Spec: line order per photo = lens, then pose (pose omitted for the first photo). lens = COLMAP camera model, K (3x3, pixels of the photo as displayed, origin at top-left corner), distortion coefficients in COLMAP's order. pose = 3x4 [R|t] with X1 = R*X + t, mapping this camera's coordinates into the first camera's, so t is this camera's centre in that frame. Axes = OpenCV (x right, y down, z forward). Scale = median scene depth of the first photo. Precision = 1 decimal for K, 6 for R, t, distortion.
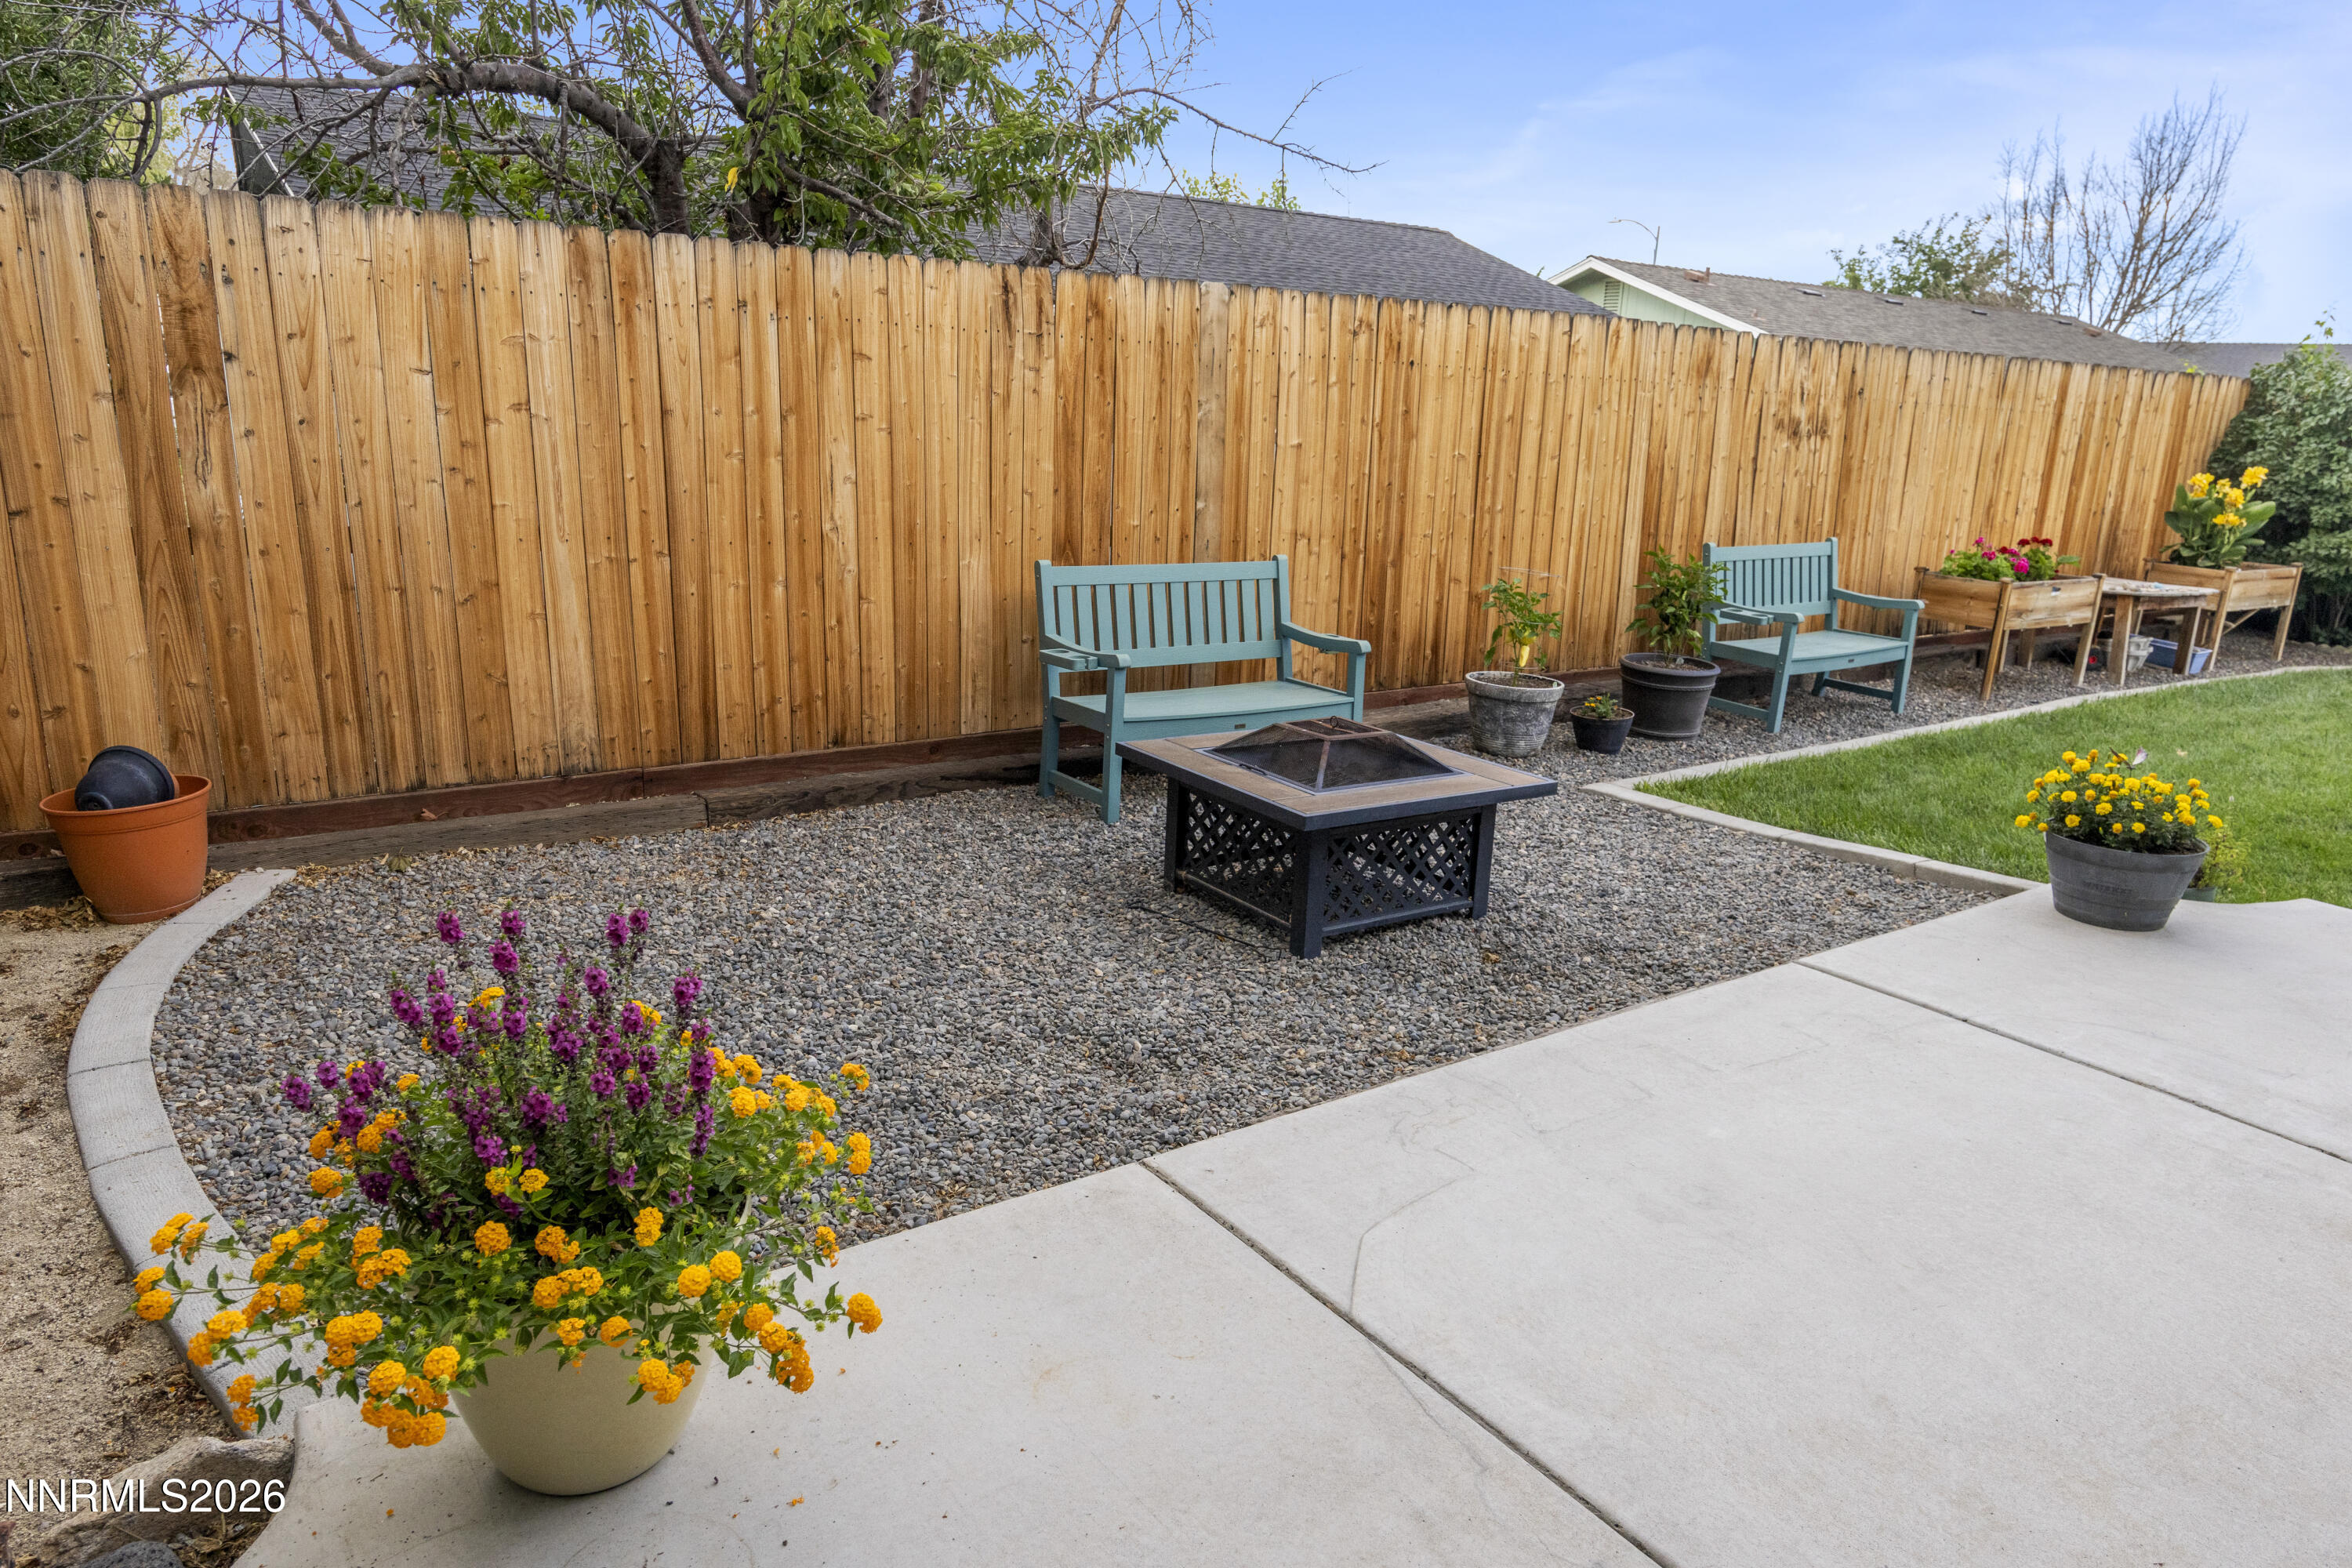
lens RADIAL K [[1495.0, 0, 1194.1], [0, 1495.0, 777.2], [0, 0, 1]] dist [-0.006352, 0.004168]
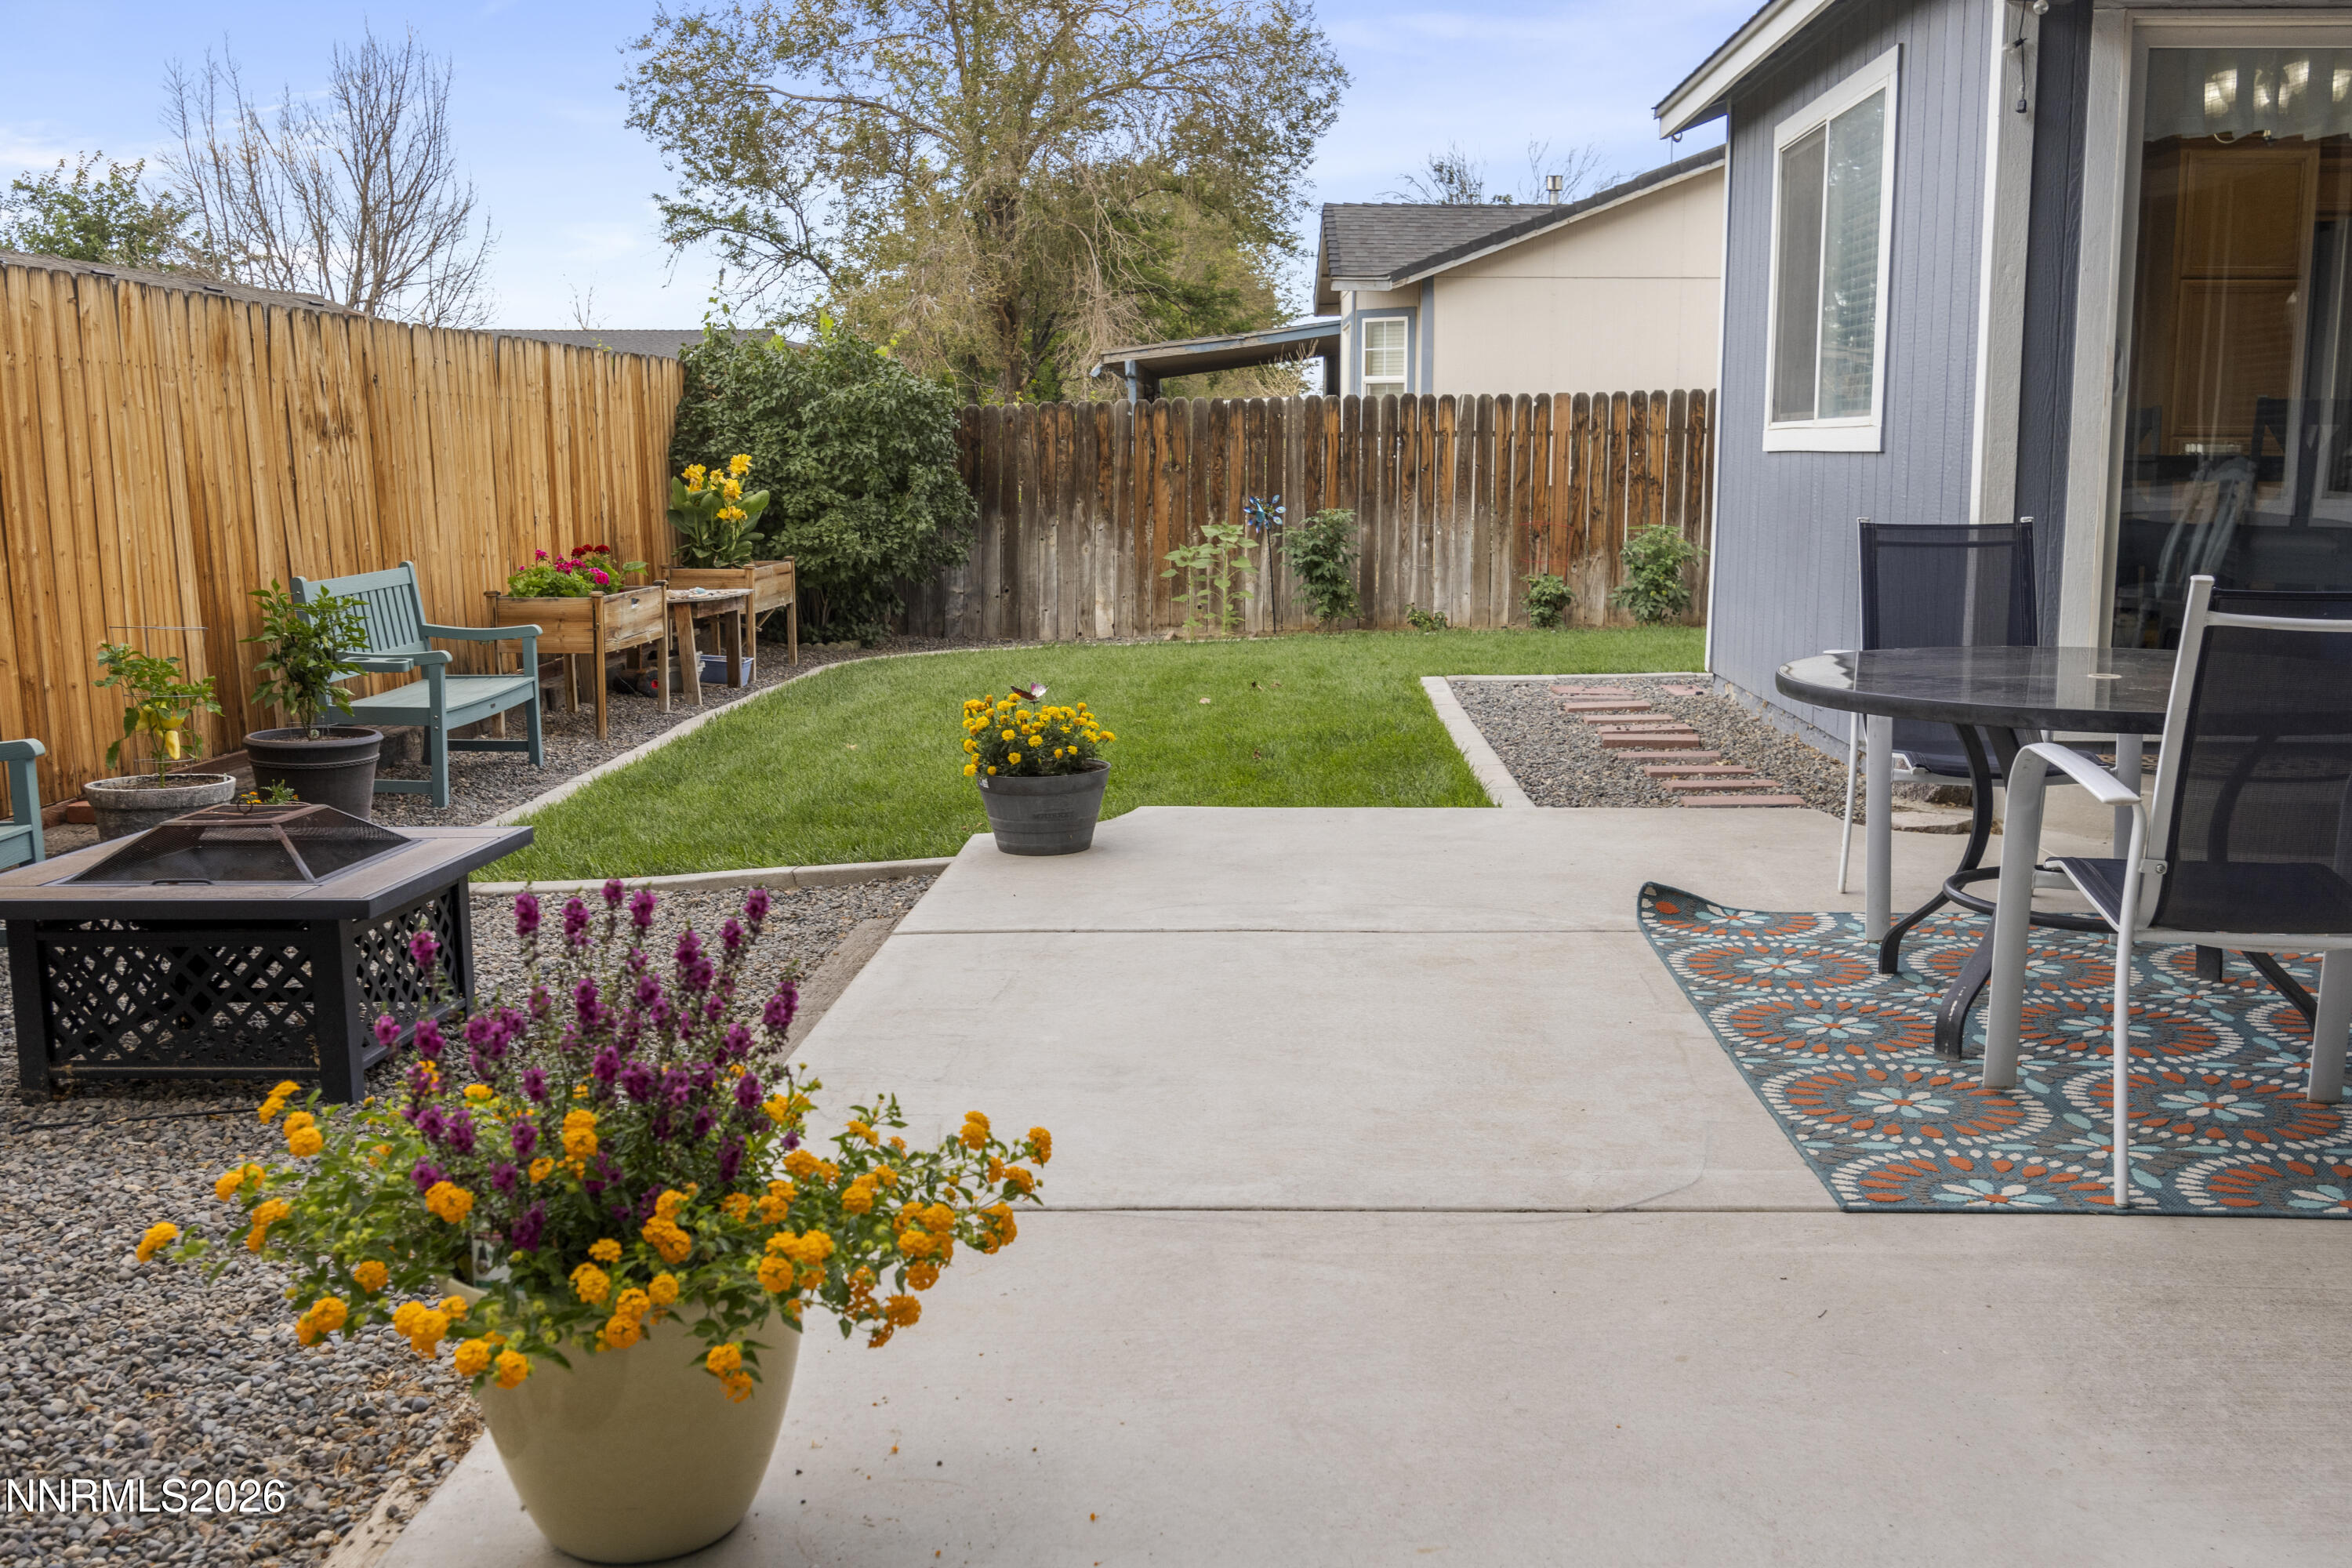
lens RADIAL K [[2246.4, 0, 1224.6], [0, 2246.4, 702.8], [0, 0, 1]] dist [0.003499, 0.000000]
pose [[0.595677, -0.136485, 0.791543, -0.242957], [0.231292, 0.972864, -0.006309, 0.016011], [-0.769203, 0.186836, 0.611081, -0.025785]]
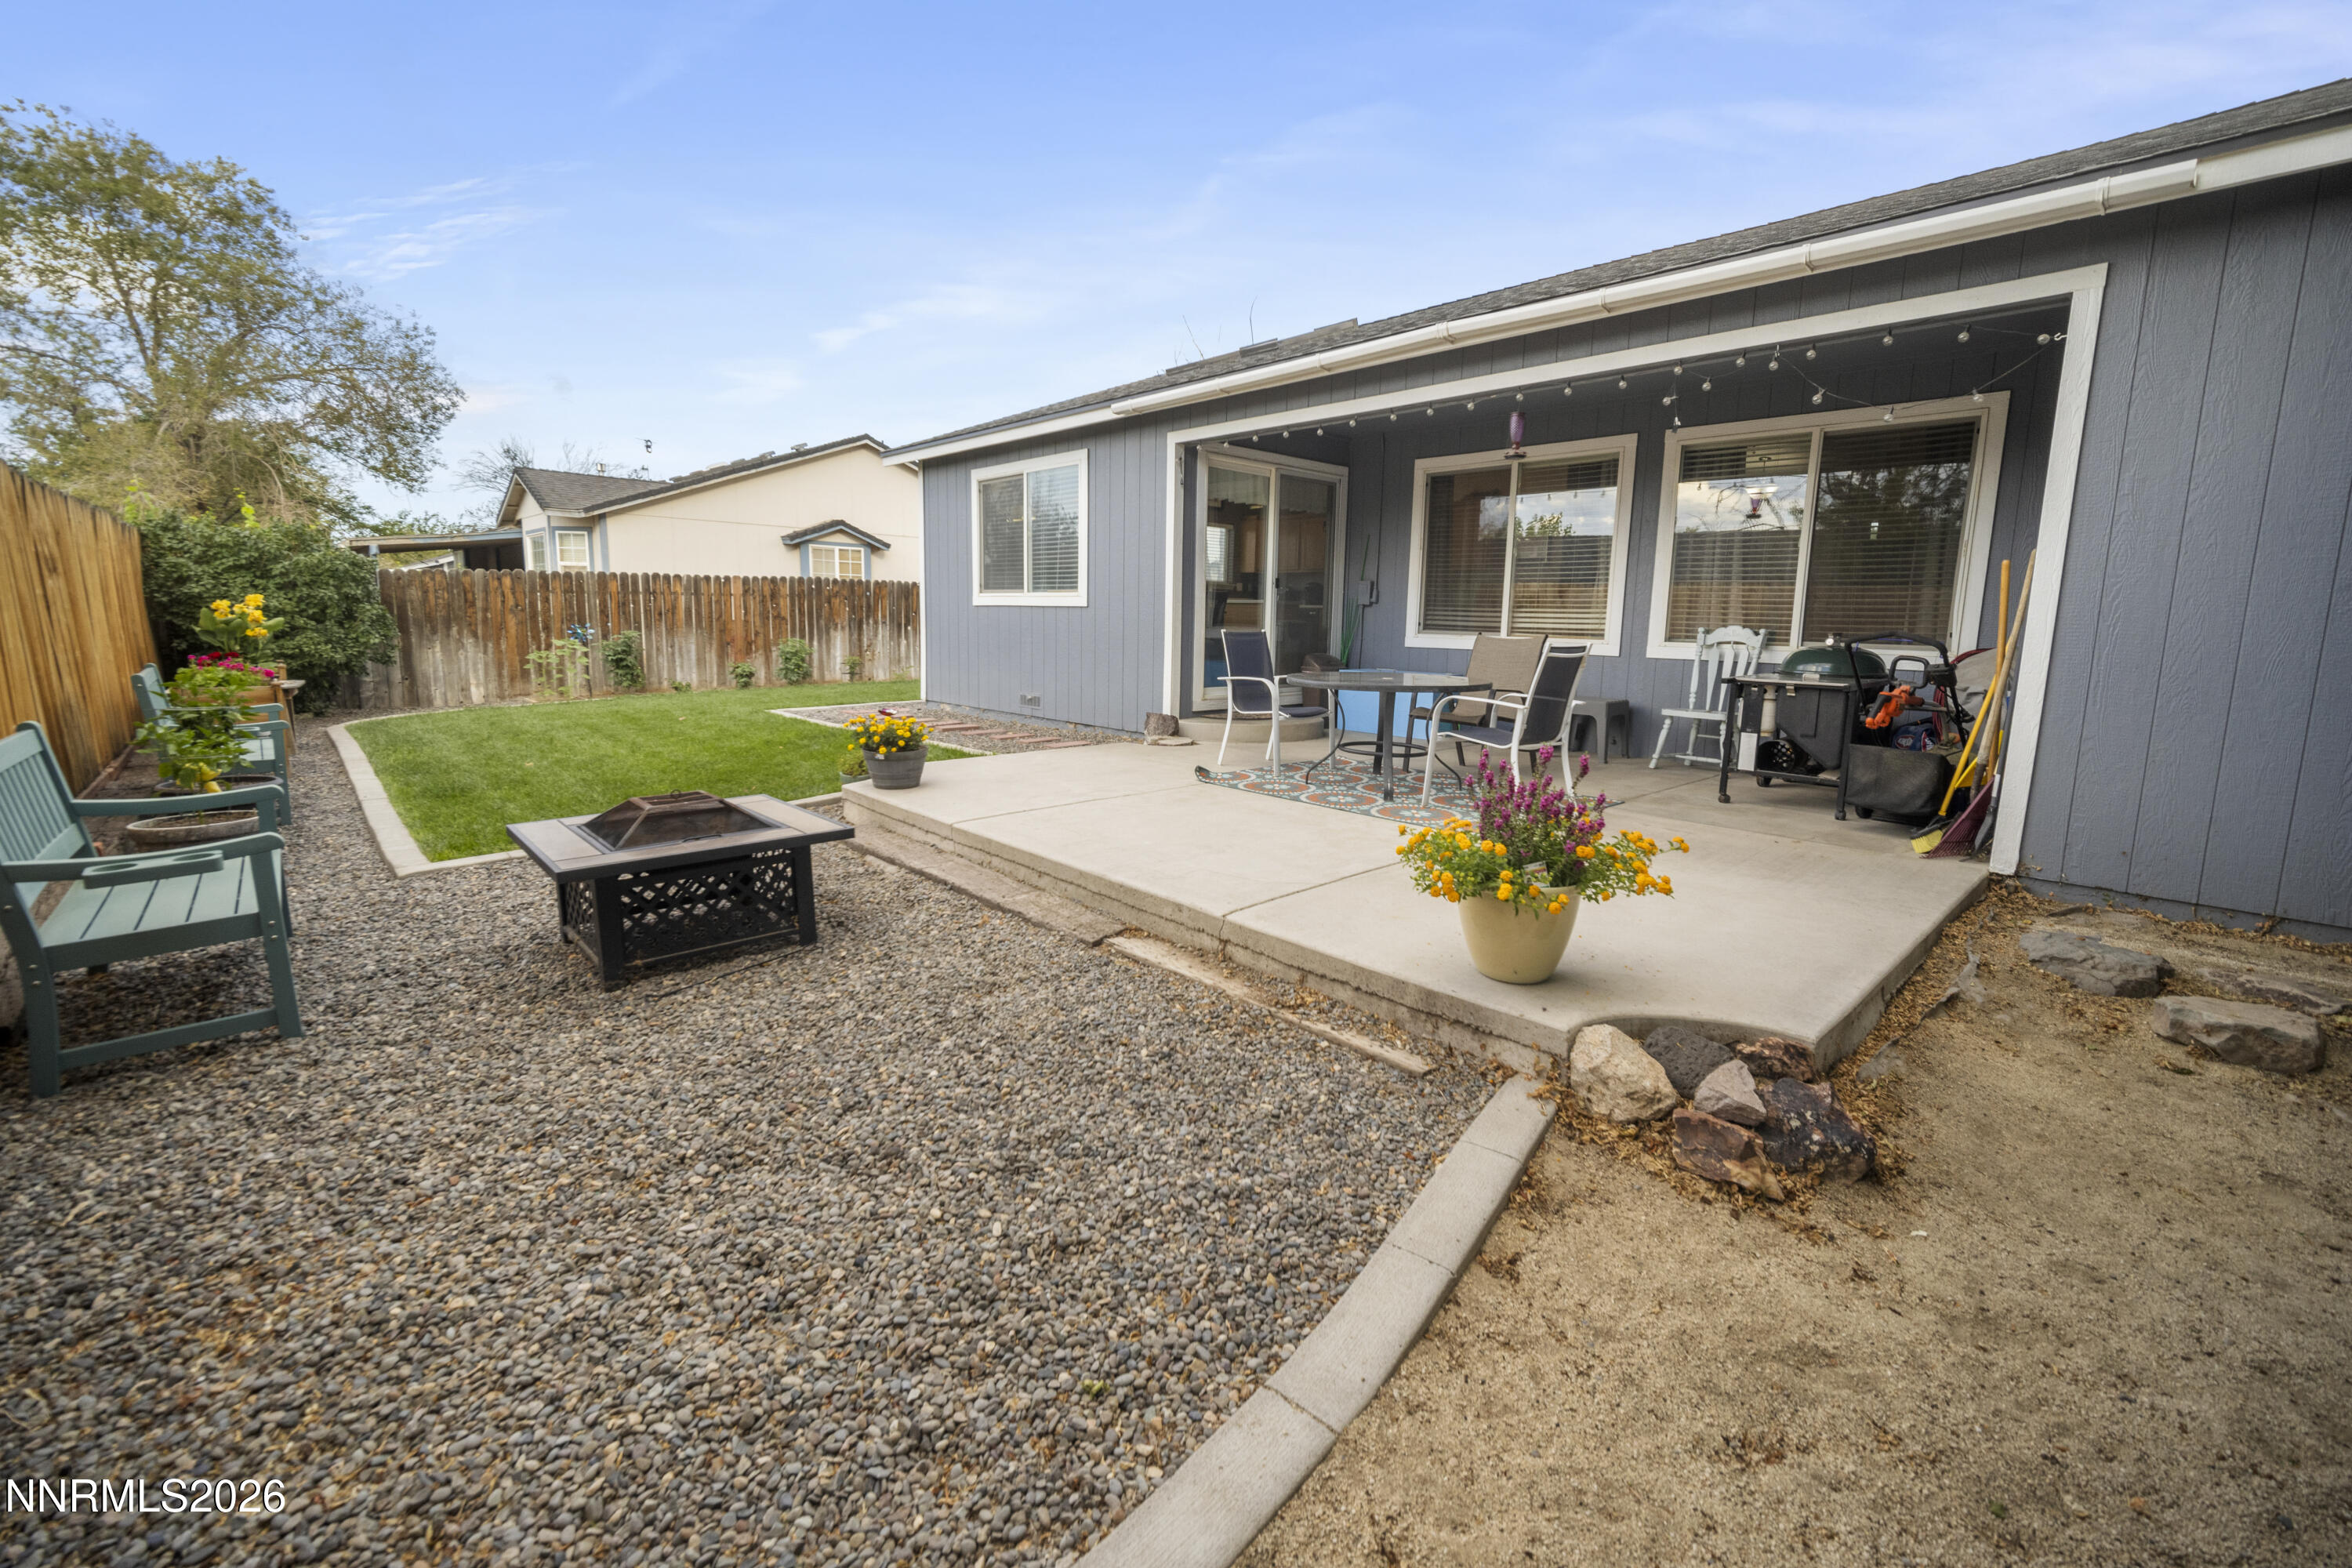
lens RADIAL K [[979.6, 0, 1180.3], [0, 979.6, 745.7], [0, 0, 1]] dist [-0.001660, -0.002192]
pose [[-0.138212, -0.178785, 0.974132, -0.384735], [0.228227, 0.951351, 0.206986, -0.076043], [-0.963748, 0.250931, -0.090685, 0.334327]]
